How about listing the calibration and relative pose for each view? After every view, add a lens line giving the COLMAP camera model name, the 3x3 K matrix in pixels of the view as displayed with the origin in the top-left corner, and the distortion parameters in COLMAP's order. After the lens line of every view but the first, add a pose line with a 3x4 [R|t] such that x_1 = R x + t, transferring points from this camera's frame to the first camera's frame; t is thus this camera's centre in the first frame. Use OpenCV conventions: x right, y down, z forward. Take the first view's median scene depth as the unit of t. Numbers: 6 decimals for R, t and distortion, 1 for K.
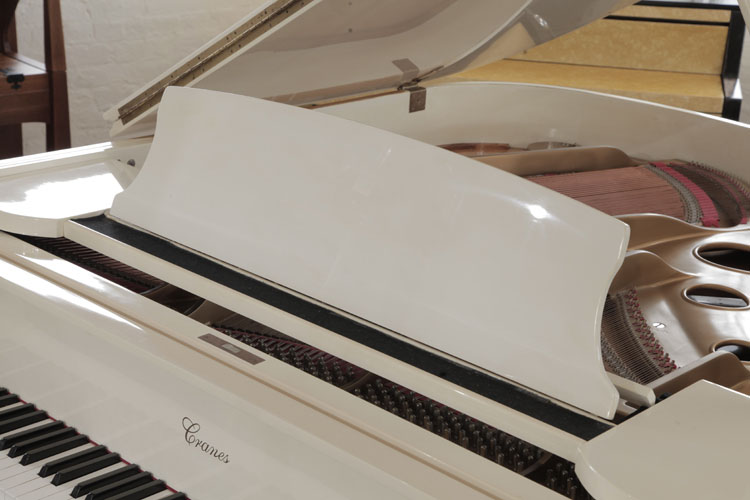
lens RADIAL K [[1323.4, 0, 374.5], [0, 1323.4, 274.1], [0, 0, 1]] dist [0.049532, 1.364085]
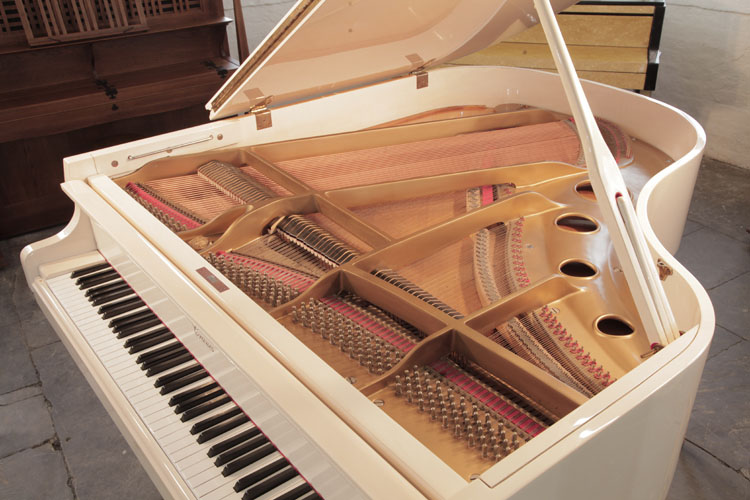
lens RADIAL K [[695.4, 0, 376.6], [0, 695.4, 272.8], [0, 0, 1]] dist [-0.071306, 0.149521]
pose [[0.983101, 0.006221, -0.182956, 0.130671], [0.025576, 0.984953, 0.170920, -0.048167], [0.181266, -0.172711, 0.968149, 0.154199]]
